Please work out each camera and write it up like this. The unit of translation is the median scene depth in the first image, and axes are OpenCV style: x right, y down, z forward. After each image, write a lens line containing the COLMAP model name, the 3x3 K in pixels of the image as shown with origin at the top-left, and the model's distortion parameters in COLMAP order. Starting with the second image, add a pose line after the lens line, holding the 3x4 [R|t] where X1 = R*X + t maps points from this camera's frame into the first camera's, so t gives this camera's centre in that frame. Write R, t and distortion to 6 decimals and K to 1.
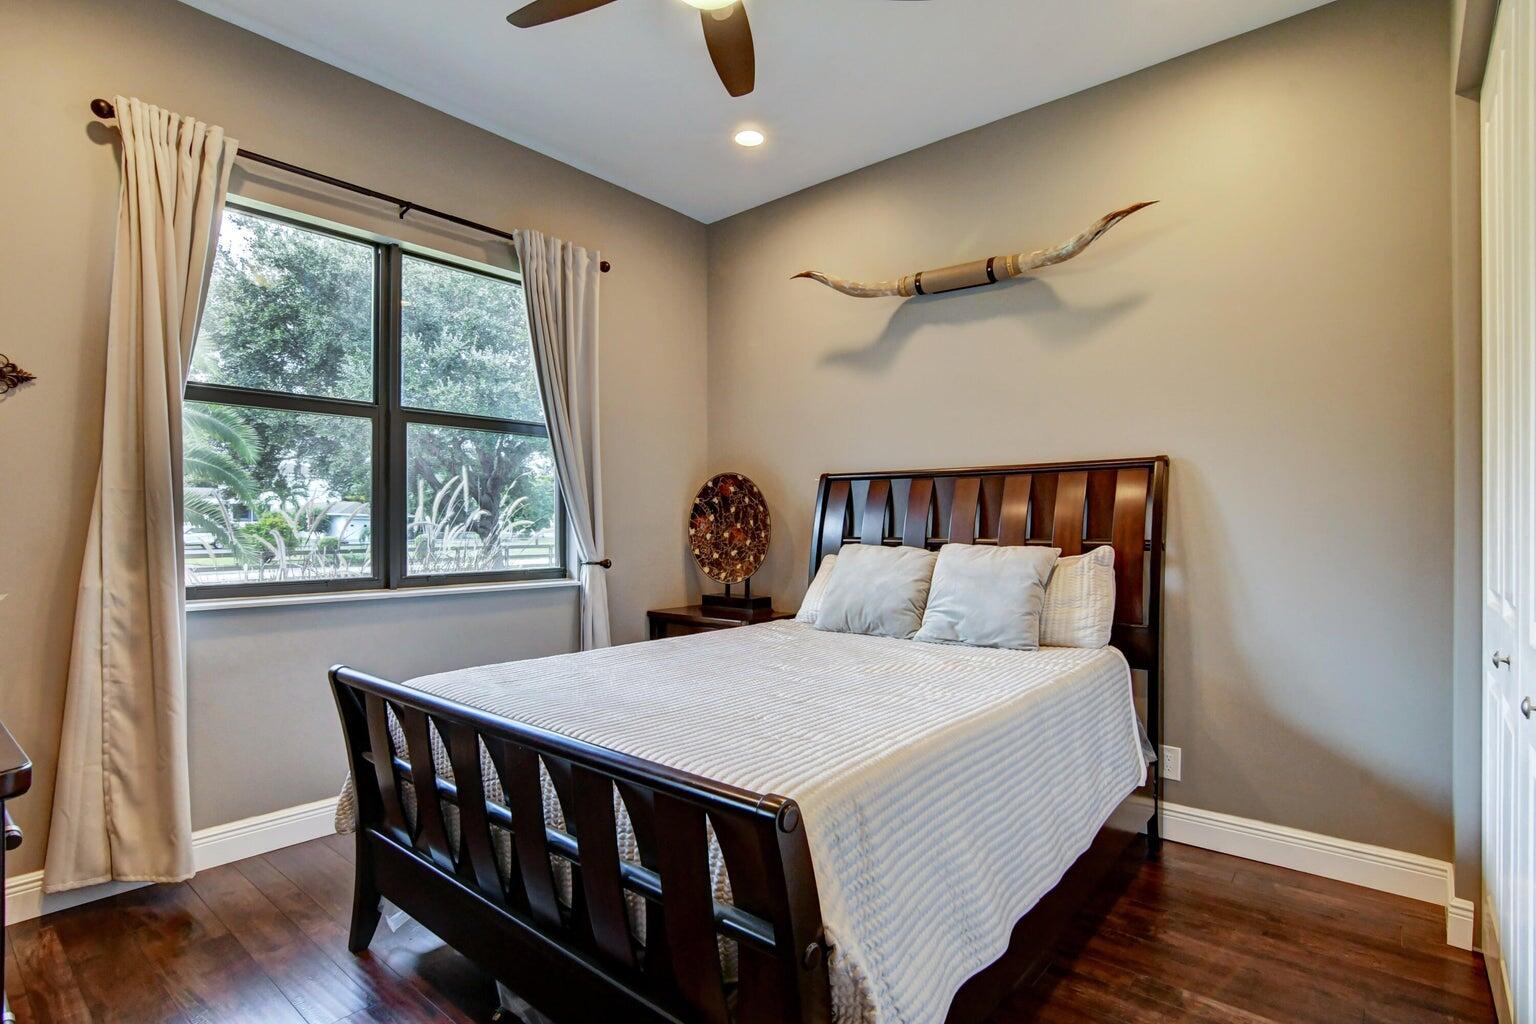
lens RADIAL K [[752.3, 0, 764.2], [0, 752.3, 516.3], [0, 0, 1]] dist [-0.024937, 0.006211]
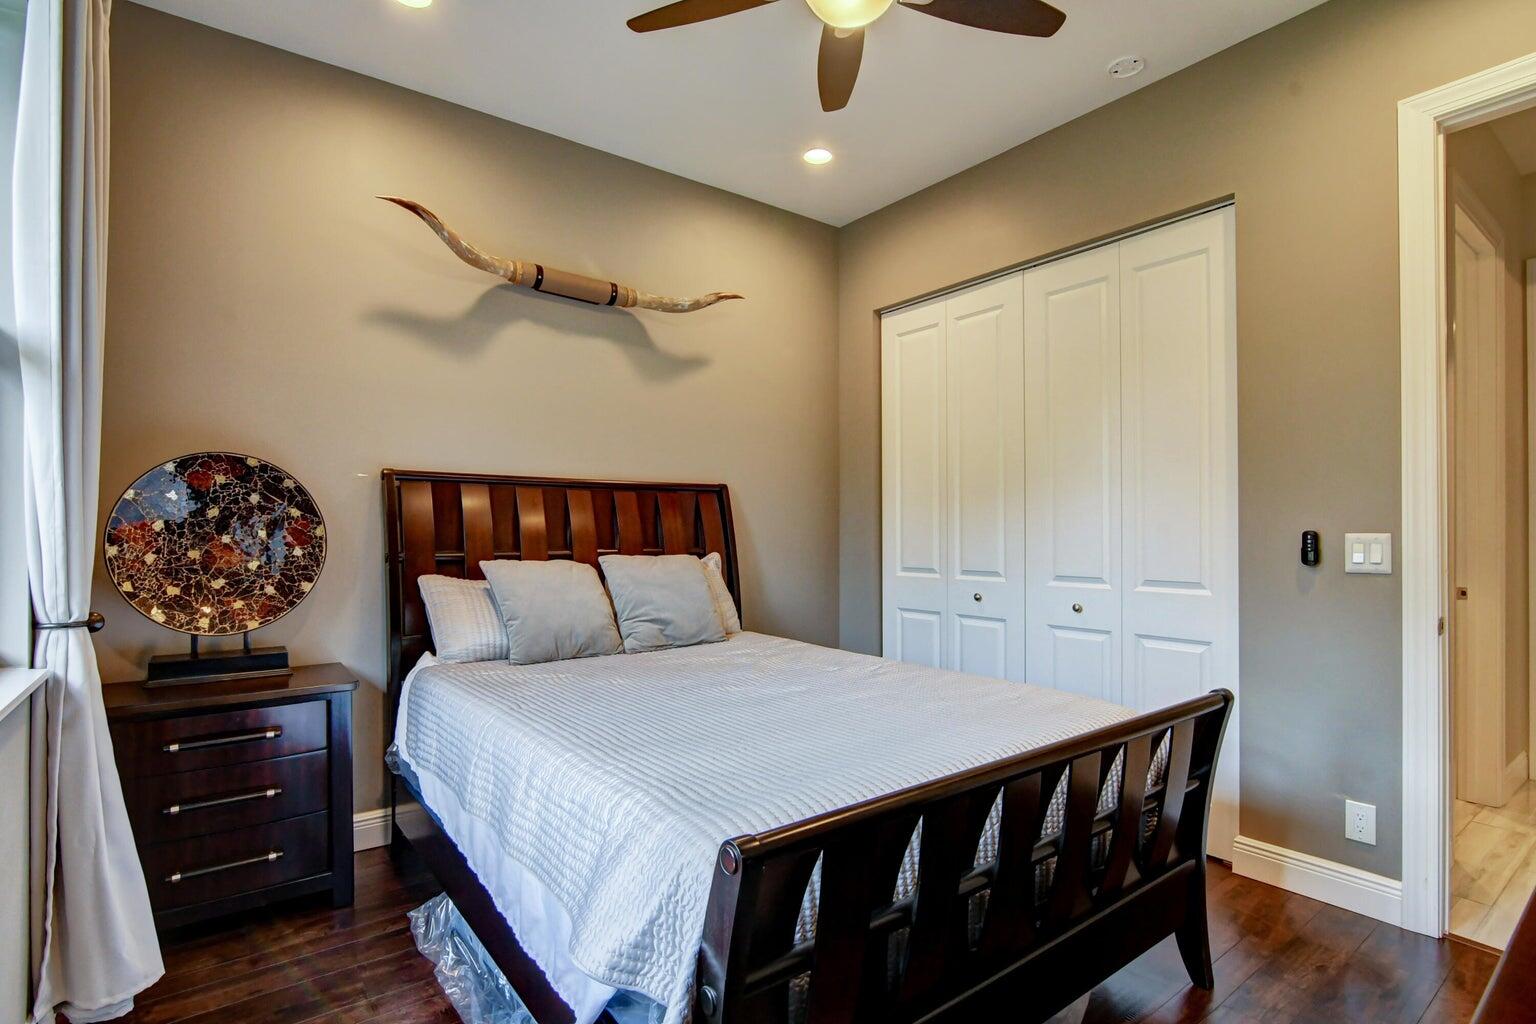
lens RADIAL K [[752.3, 0, 761.8], [0, 752.3, 521.0], [0, 0, 1]] dist [-0.024937, 0.006211]
pose [[0.241485, 0.014034, 0.970303, -0.608897], [-0.011555, 0.999866, -0.011586, -0.000471], [-0.970336, -0.008414, 0.241615, 0.496123]]
